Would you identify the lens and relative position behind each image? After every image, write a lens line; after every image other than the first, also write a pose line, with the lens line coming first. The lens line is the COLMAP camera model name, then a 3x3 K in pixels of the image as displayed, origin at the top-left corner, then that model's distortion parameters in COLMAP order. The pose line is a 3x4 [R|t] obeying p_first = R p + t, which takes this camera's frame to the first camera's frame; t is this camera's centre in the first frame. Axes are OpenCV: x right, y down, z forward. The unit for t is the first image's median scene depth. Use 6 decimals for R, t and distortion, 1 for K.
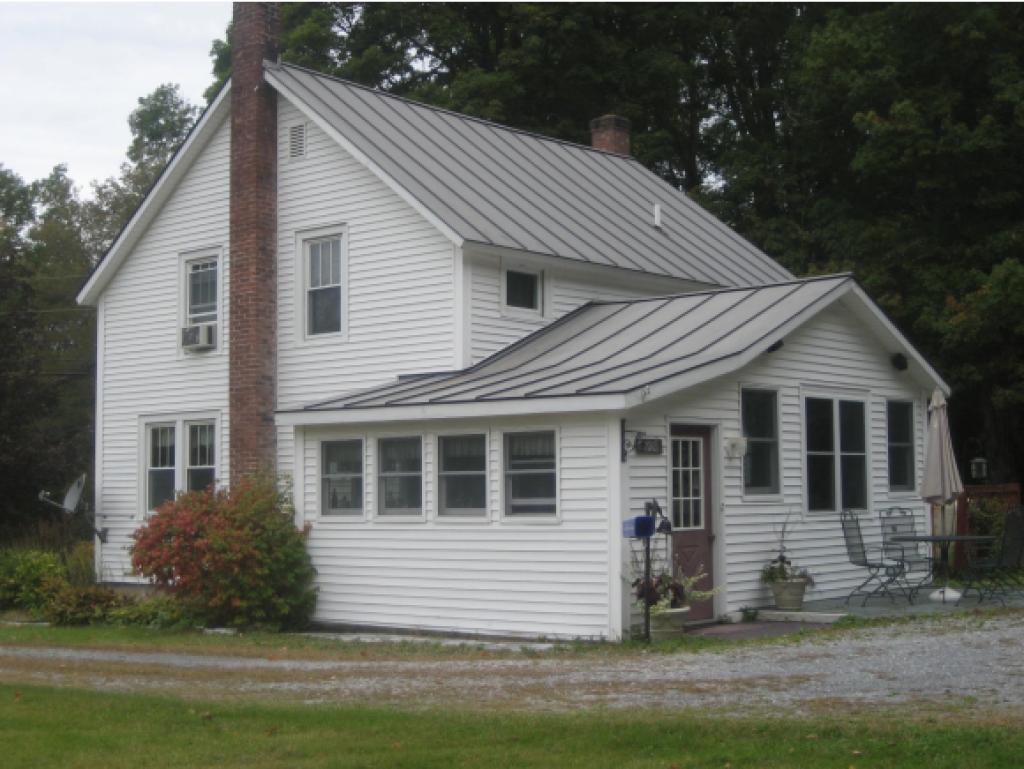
lens RADIAL K [[1501.3, 0, 512.0], [0, 1501.3, 384.5], [0, 0, 1]] dist [-0.005857, -0.004587]
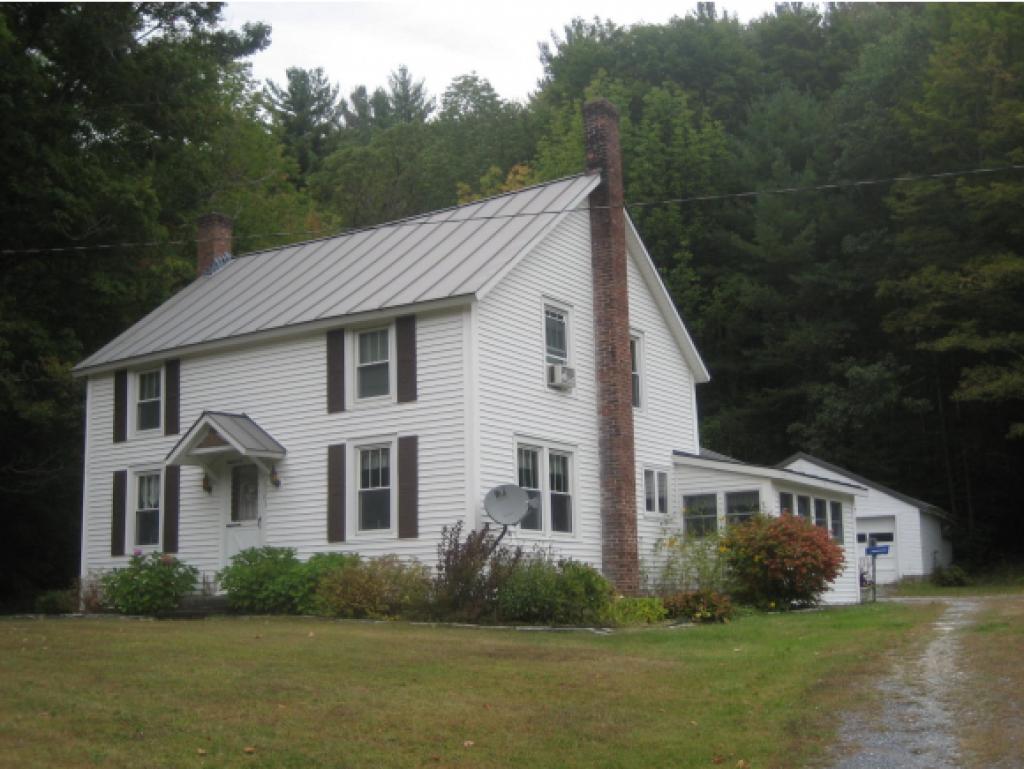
lens RADIAL K [[1278.3, 0, 512.0], [0, 1278.3, 384.5], [0, 0, 1]] dist [-0.129028, 0.111009]
pose [[-0.123484, 0.190438, 0.973902, -1.127841], [-0.051618, 0.978852, -0.197950, 0.163864], [-0.991003, -0.074714, -0.111043, 1.137487]]
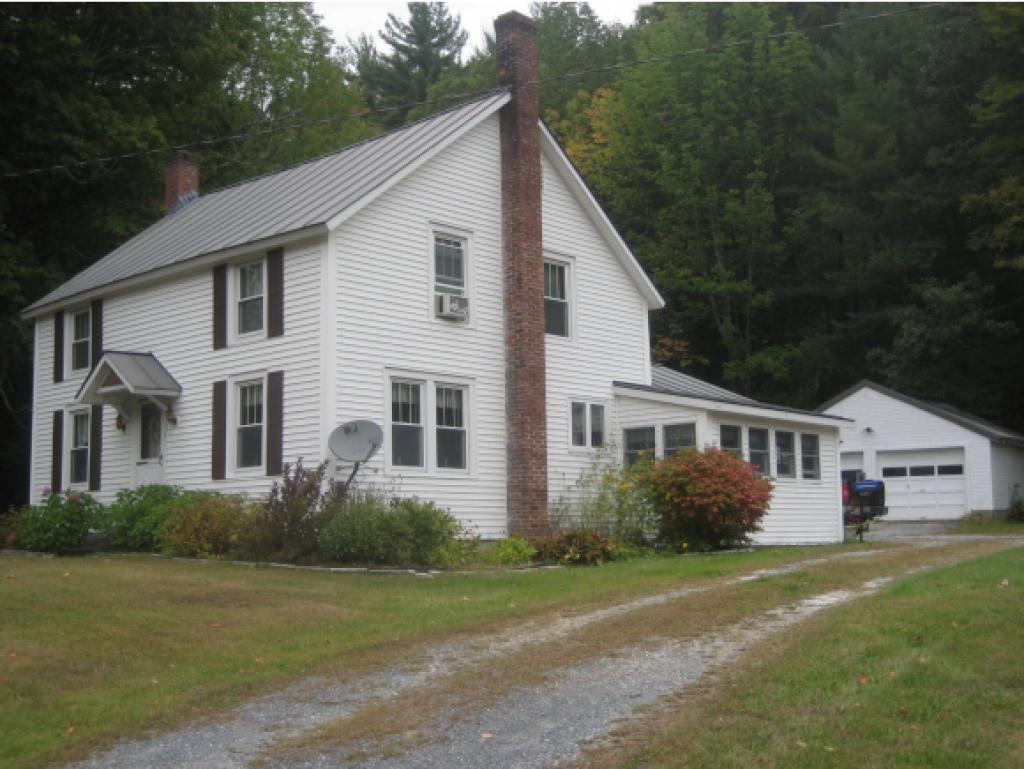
lens RADIAL K [[1278.3, 0, 512.0], [0, 1278.3, 384.5], [0, 0, 1]] dist [-0.129028, 0.111009]
pose [[0.033870, 0.138227, 0.989821, -1.097996], [-0.059246, 0.988925, -0.136075, 0.144146], [-0.997669, -0.054034, 0.041685, 0.913725]]
